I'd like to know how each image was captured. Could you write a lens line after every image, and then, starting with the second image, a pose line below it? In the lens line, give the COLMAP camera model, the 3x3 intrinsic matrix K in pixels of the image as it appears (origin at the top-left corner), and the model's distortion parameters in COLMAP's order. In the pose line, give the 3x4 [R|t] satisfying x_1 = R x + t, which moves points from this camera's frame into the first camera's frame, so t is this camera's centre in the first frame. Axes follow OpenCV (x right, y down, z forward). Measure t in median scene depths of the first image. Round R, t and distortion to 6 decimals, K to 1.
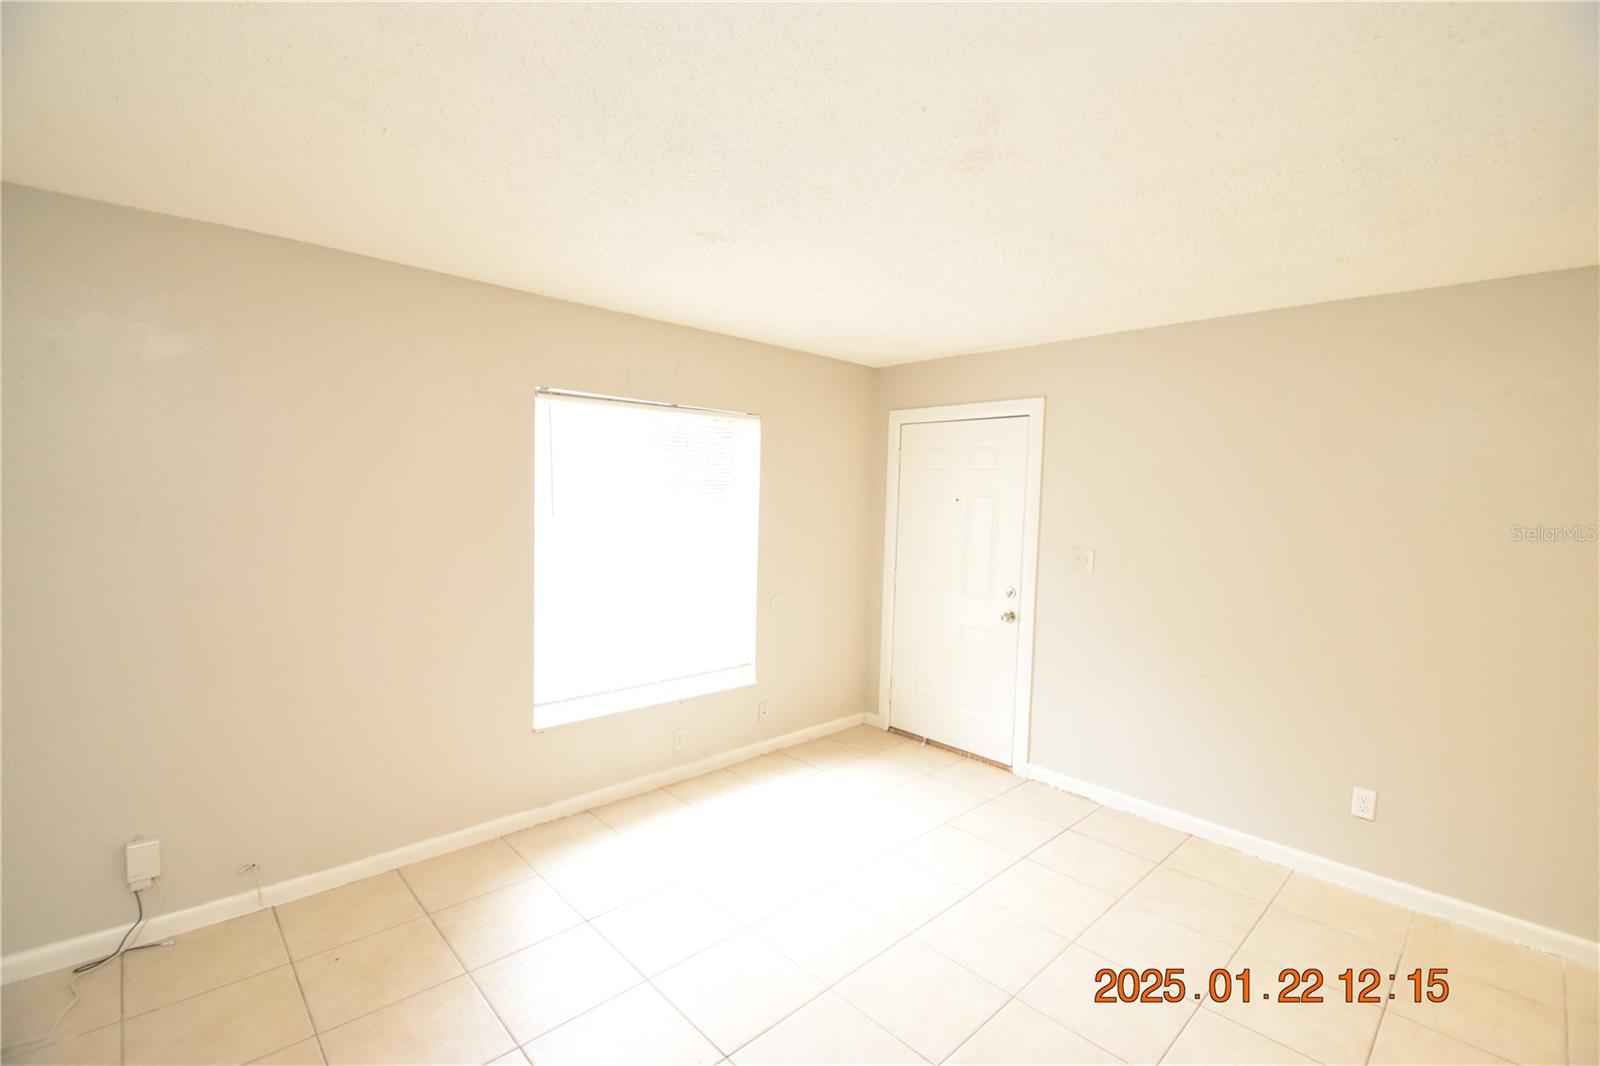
lens RADIAL K [[699.9, 0, 802.6], [0, 699.9, 536.9], [0, 0, 1]] dist [-0.002949, -0.004117]
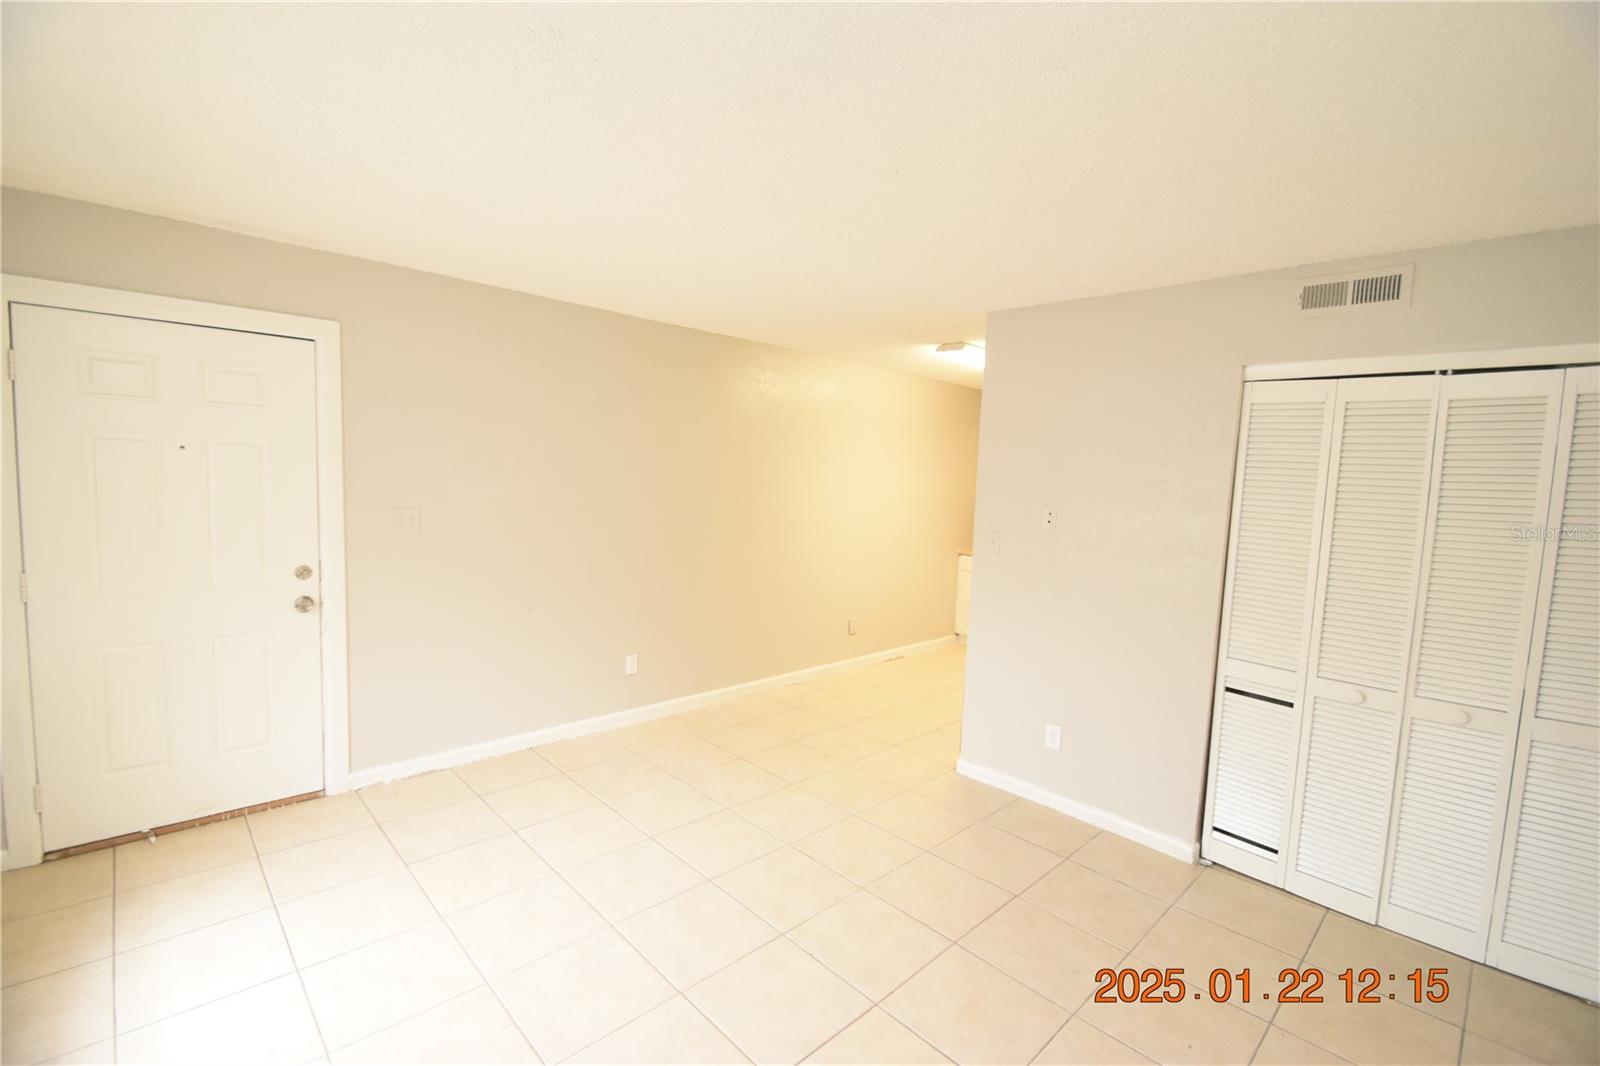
lens RADIAL K [[699.9, 0, 793.5], [0, 699.9, 534.1], [0, 0, 1]] dist [-0.002949, -0.004117]
pose [[-0.009889, -0.112253, 0.993630, -0.467612], [0.012844, 0.993583, 0.112375, -0.041153], [-0.999869, 0.013874, -0.008383, 0.481062]]
